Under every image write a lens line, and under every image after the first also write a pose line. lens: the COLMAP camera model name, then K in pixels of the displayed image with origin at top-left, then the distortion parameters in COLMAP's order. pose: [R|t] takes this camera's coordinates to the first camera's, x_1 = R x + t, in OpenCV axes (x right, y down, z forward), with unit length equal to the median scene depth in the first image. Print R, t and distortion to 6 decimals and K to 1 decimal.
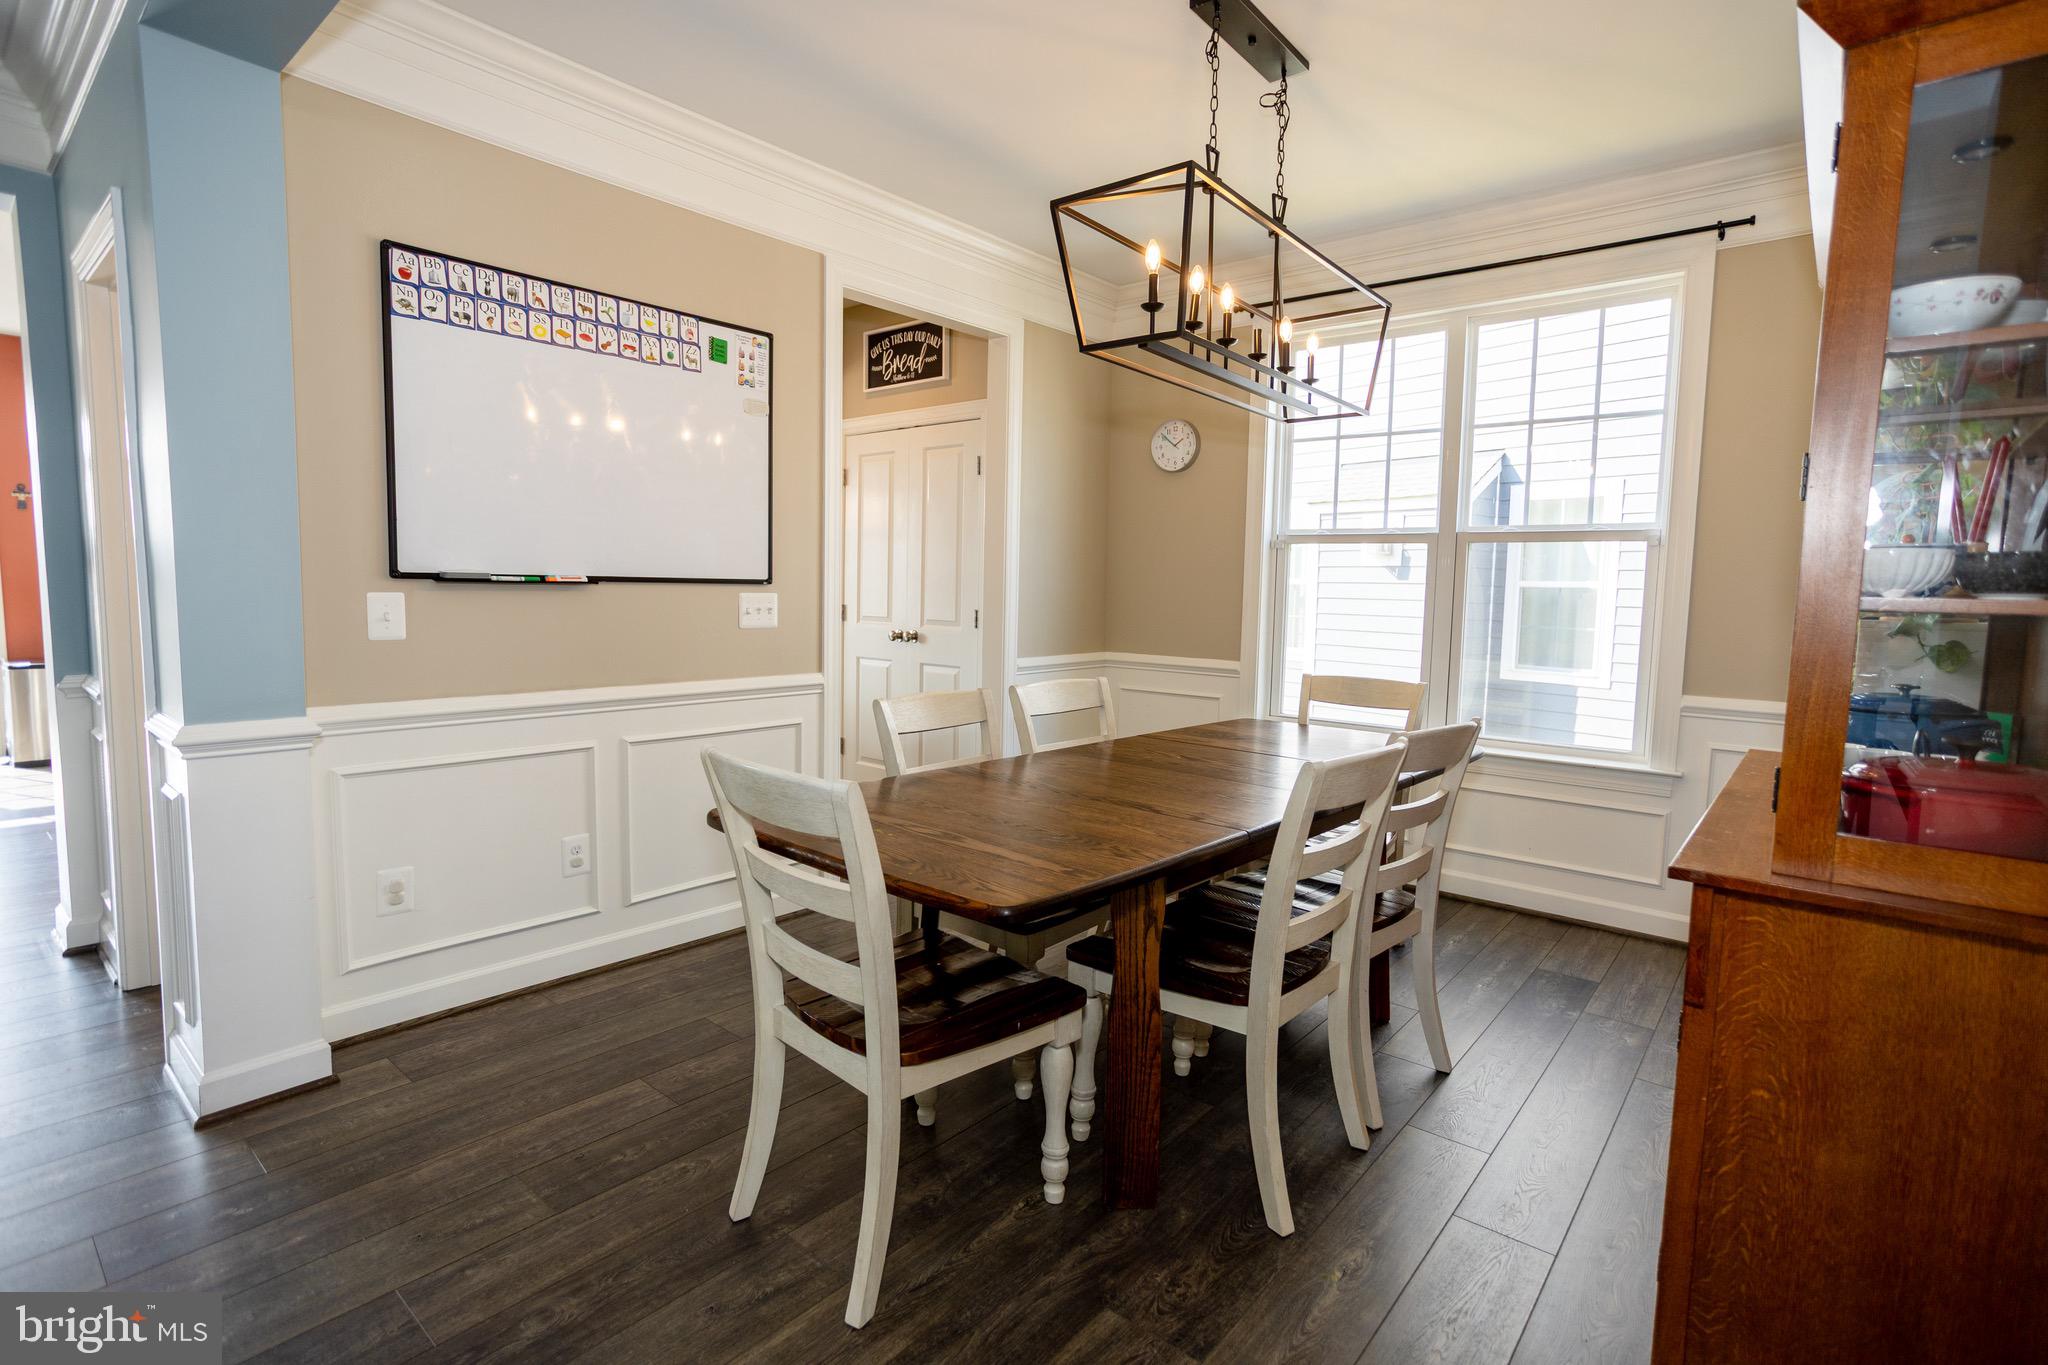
lens RADIAL K [[982.4, 0, 1053.0], [0, 982.4, 668.9], [0, 0, 1]] dist [-0.033284, 0.010986]
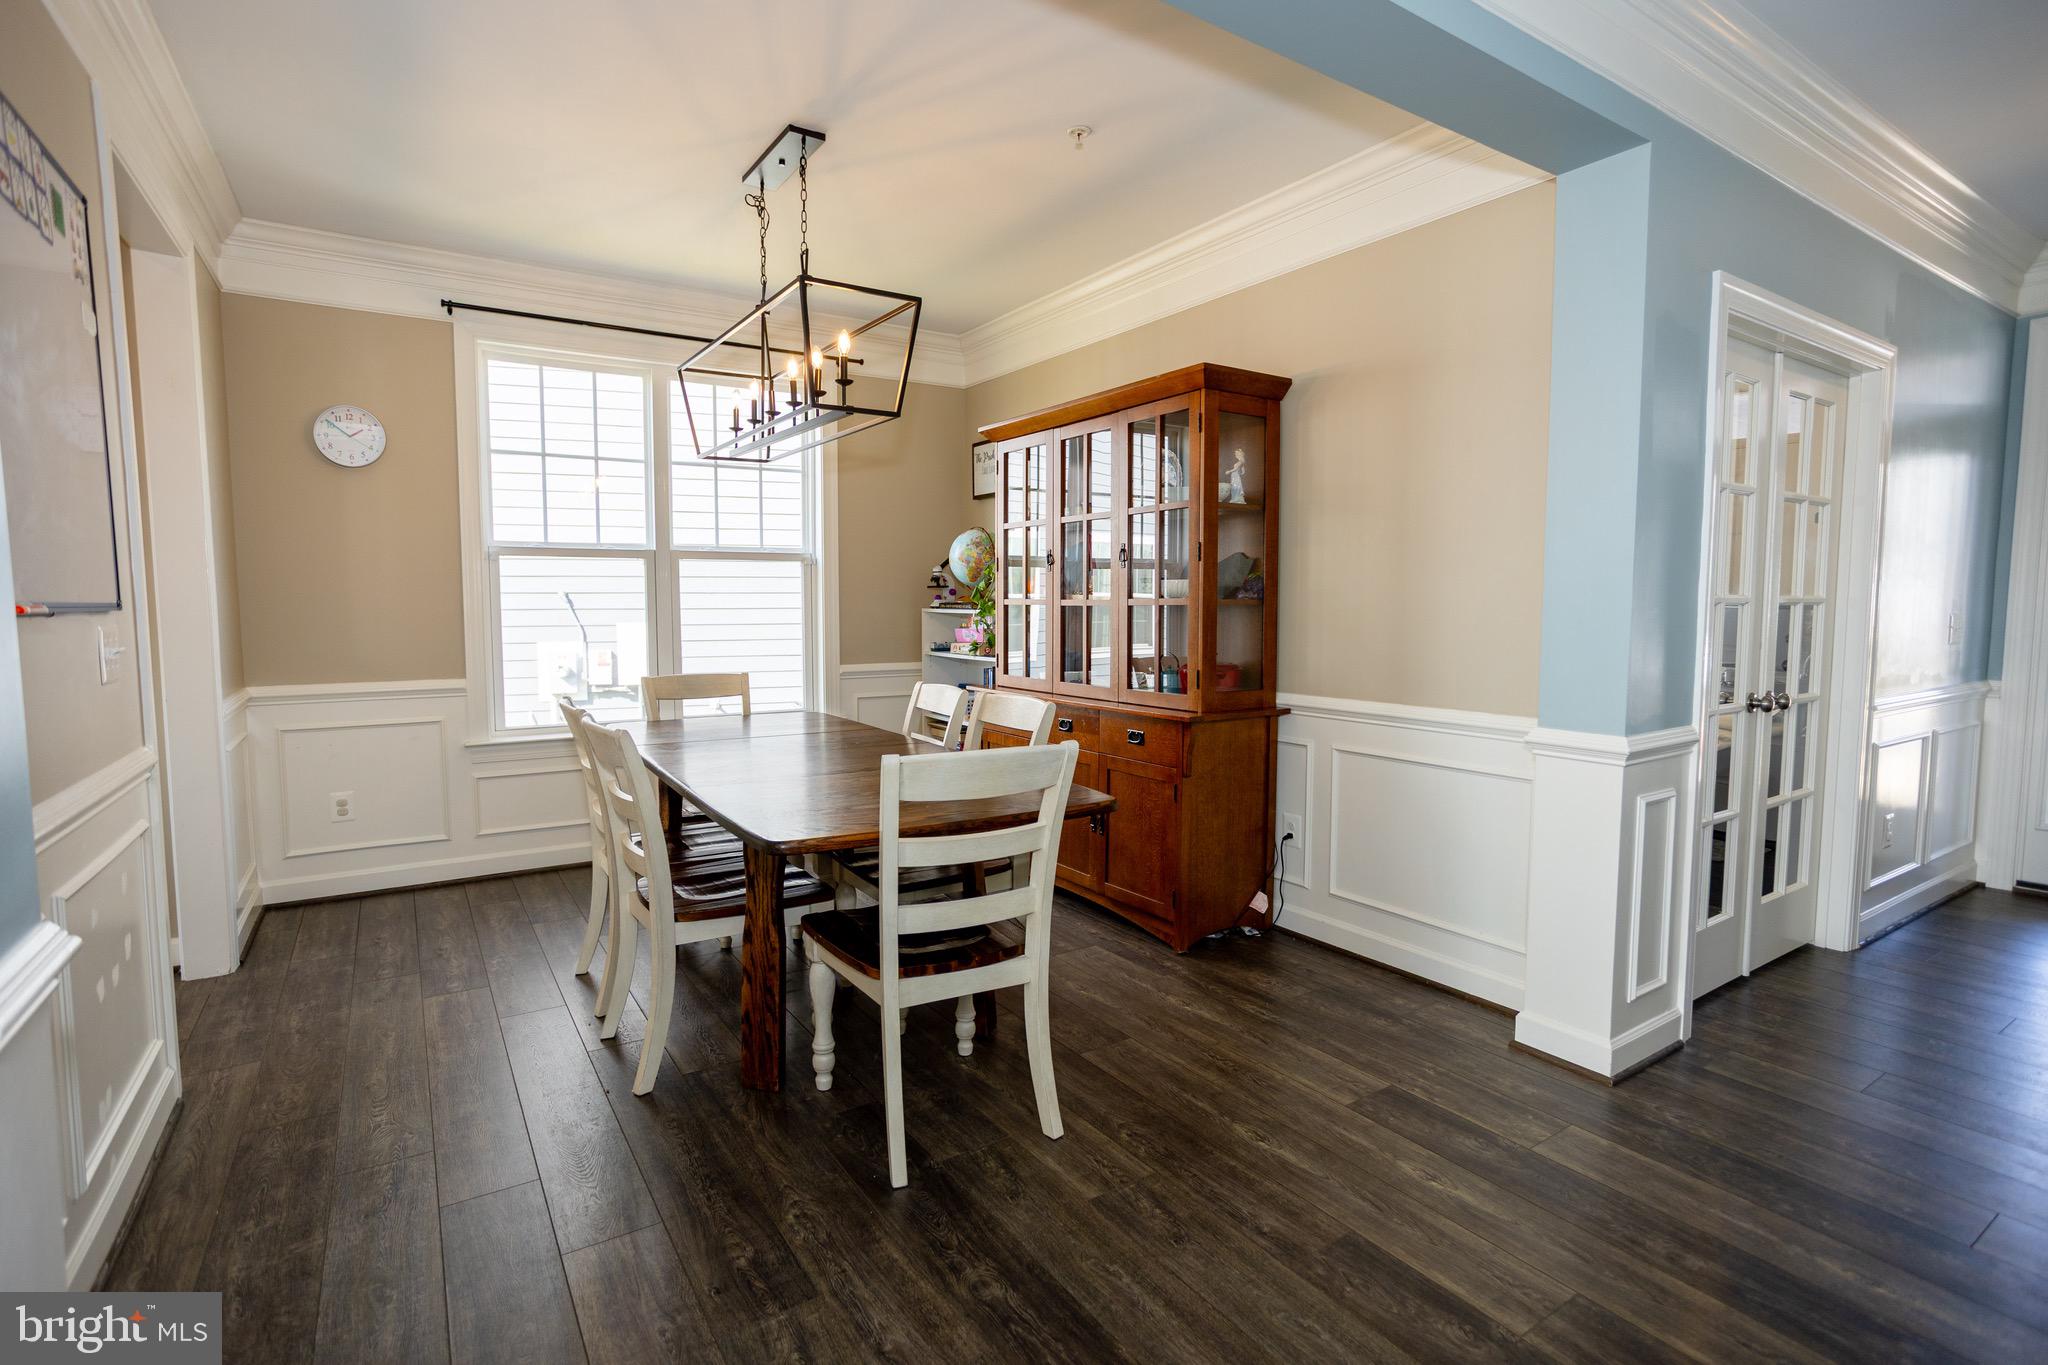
lens RADIAL K [[982.4, 0, 1018.9], [0, 982.4, 669.0], [0, 0, 1]] dist [-0.033284, 0.010986]
pose [[0.296413, -0.085385, 0.951235, -0.598015], [0.085594, 0.994363, 0.062584, -0.033075], [-0.951216, 0.062869, 0.302051, 0.234987]]
